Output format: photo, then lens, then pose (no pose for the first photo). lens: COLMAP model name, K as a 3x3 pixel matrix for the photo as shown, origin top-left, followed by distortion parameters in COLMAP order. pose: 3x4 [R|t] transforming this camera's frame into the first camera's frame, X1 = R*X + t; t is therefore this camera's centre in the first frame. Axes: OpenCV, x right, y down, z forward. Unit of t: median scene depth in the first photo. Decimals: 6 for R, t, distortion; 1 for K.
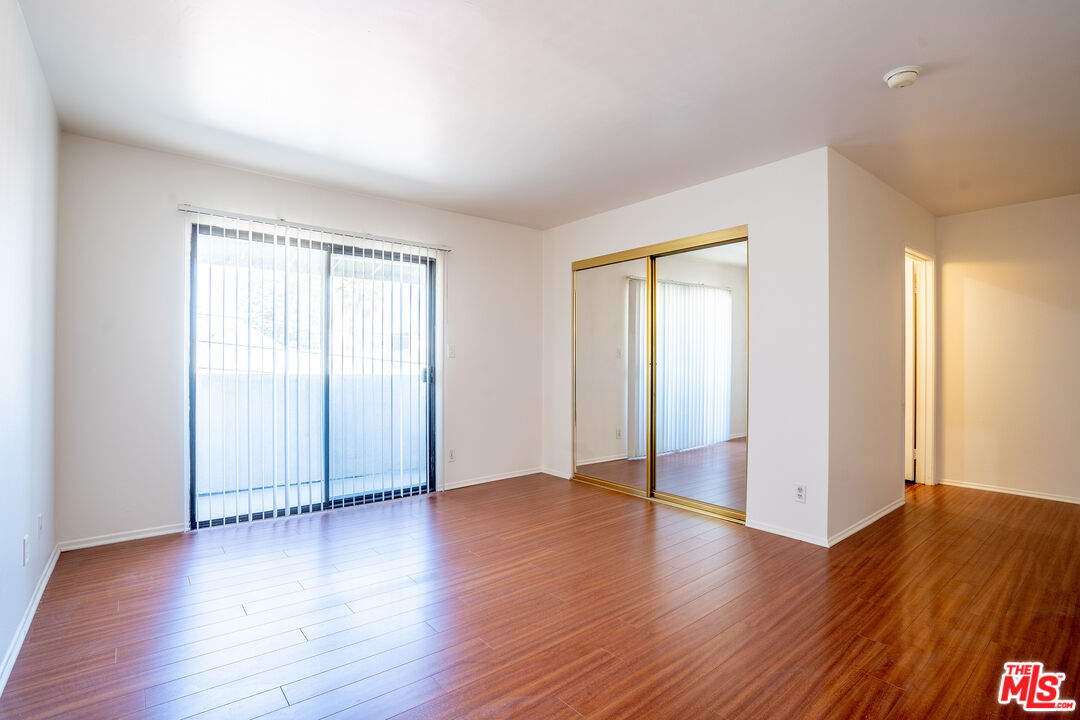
lens RADIAL K [[508.0, 0, 536.8], [0, 508.0, 360.8], [0, 0, 1]] dist [-0.041701, 0.001638]
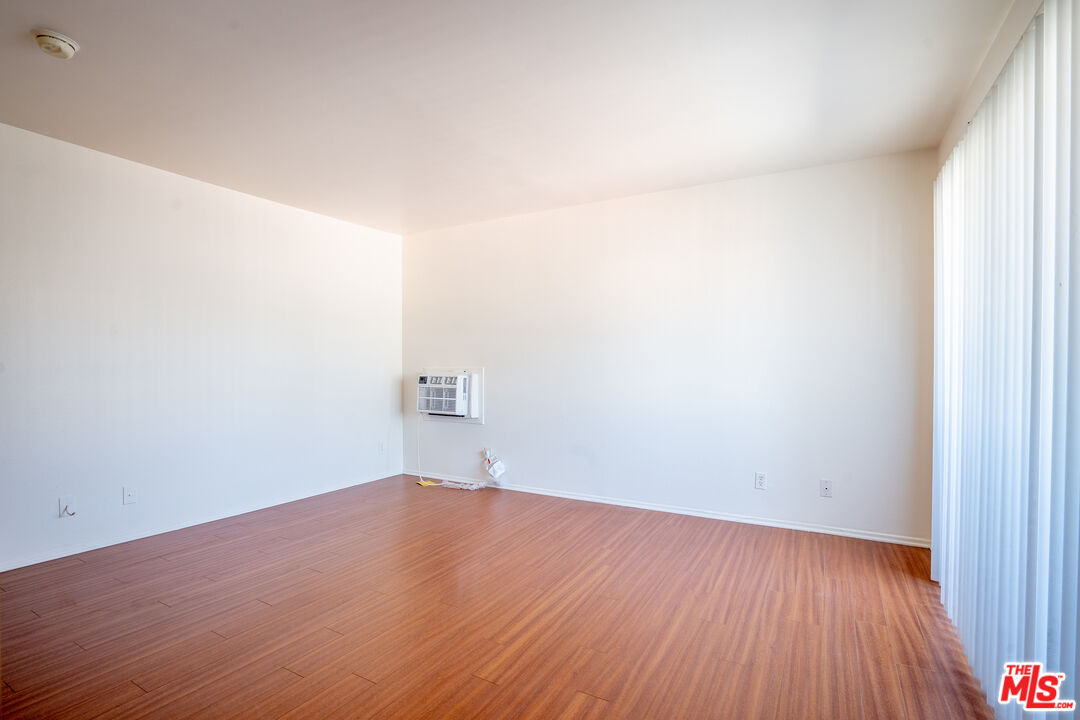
lens RADIAL K [[508.0, 0, 543.2], [0, 508.0, 360.5], [0, 0, 1]] dist [-0.041701, 0.001638]
pose [[-0.926629, -0.003130, -0.375964, 0.309751], [-0.005941, 0.999962, 0.006318, -0.024569], [0.375930, 0.008088, -0.926613, 2.543828]]
